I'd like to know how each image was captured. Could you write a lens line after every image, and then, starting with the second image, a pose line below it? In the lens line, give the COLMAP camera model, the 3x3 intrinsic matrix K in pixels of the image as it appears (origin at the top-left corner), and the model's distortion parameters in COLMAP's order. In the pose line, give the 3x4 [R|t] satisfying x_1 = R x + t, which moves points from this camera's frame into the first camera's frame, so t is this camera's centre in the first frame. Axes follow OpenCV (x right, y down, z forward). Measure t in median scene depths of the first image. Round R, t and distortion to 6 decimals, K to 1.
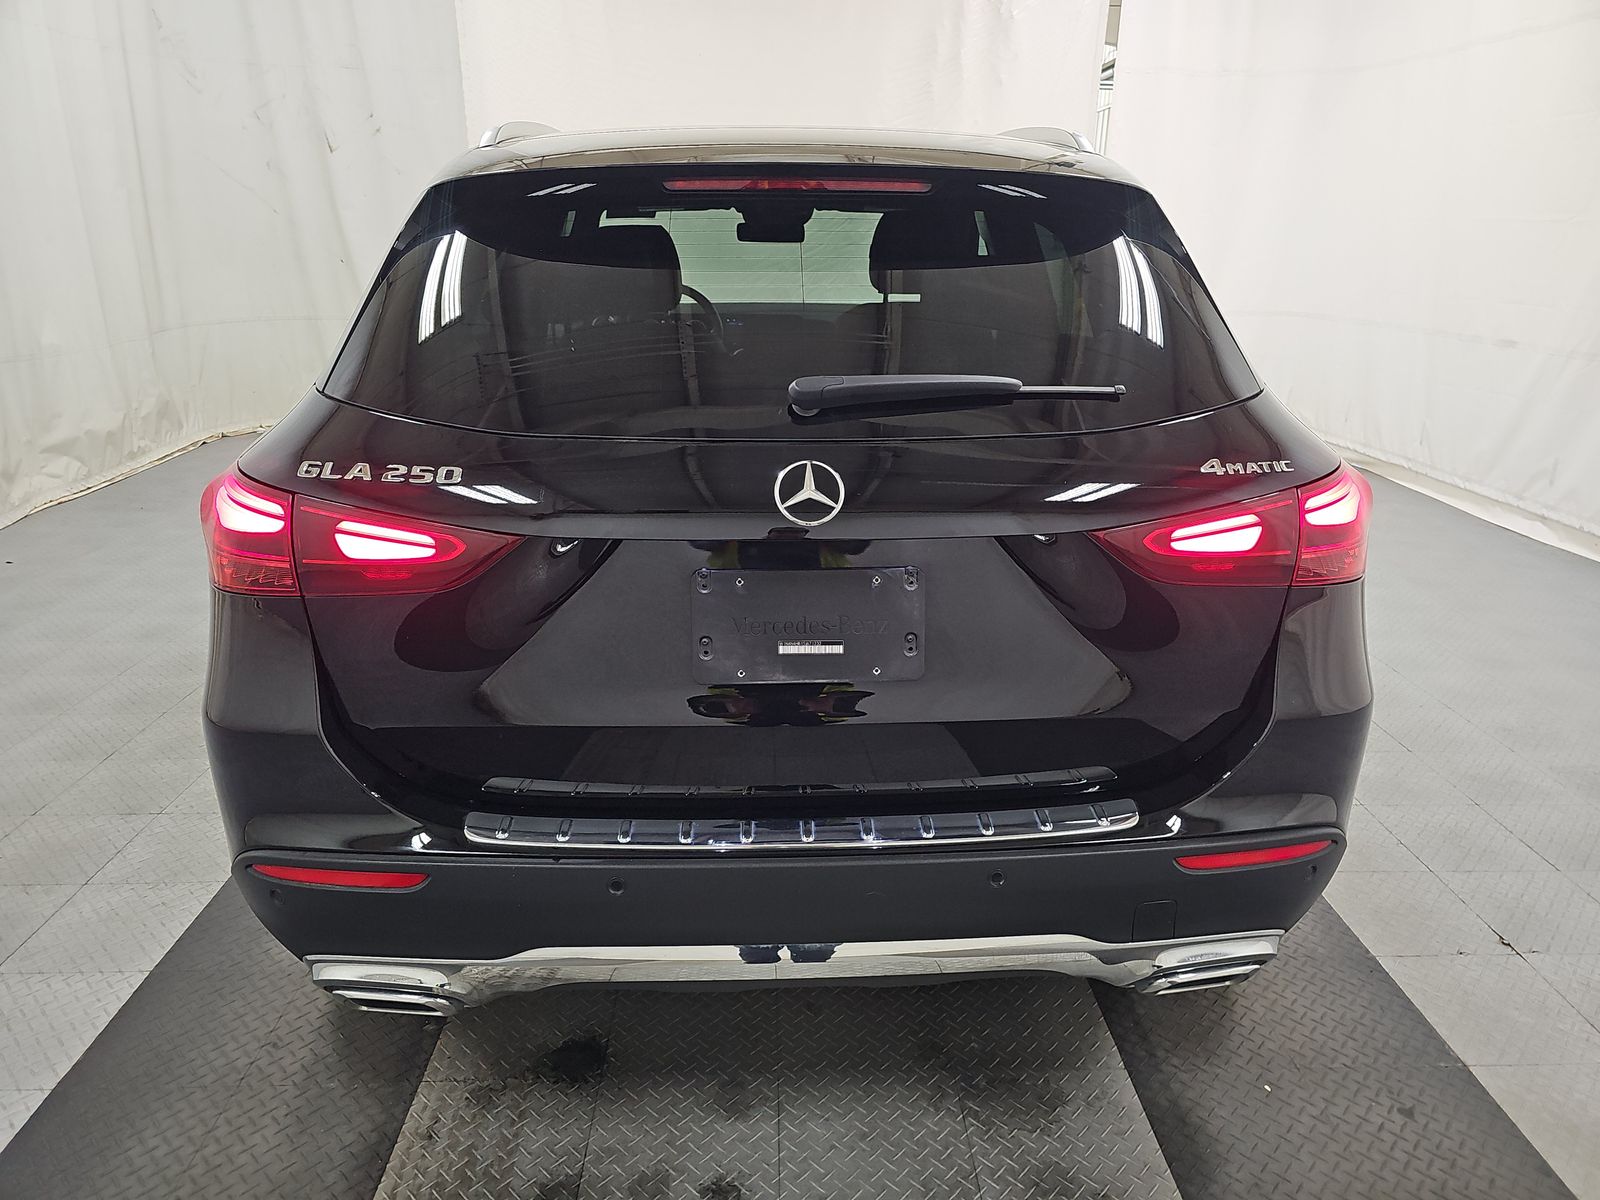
lens RADIAL K [[1061.6, 0, 792.6], [0, 1061.6, 601.5], [0, 0, 1]] dist [0.013008, -0.022881]
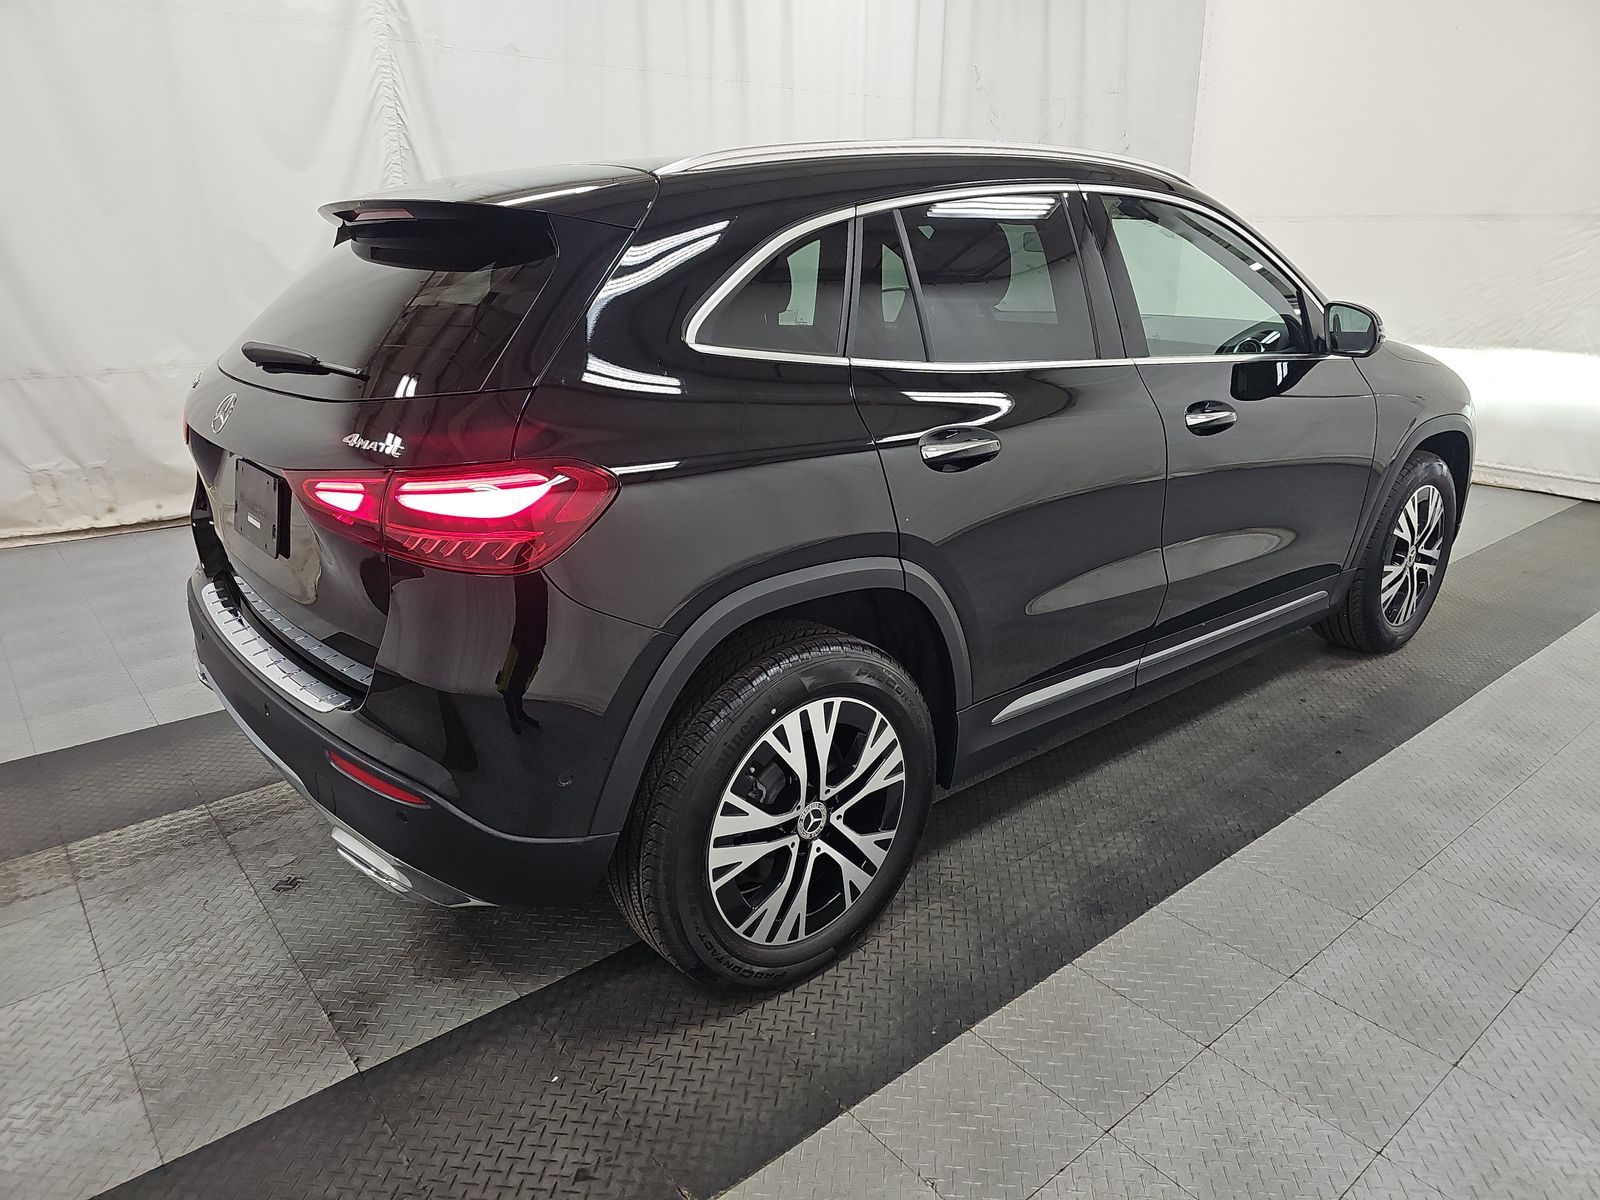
lens RADIAL K [[1061.6, 0, 791.7], [0, 1061.6, 592.0], [0, 0, 1]] dist [0.013008, -0.022881]
pose [[0.605460, 0.233382, -0.760888, 1.236817], [-0.248489, 0.963679, 0.097852, -0.139128], [0.756089, 0.129827, 0.641462, 0.464053]]
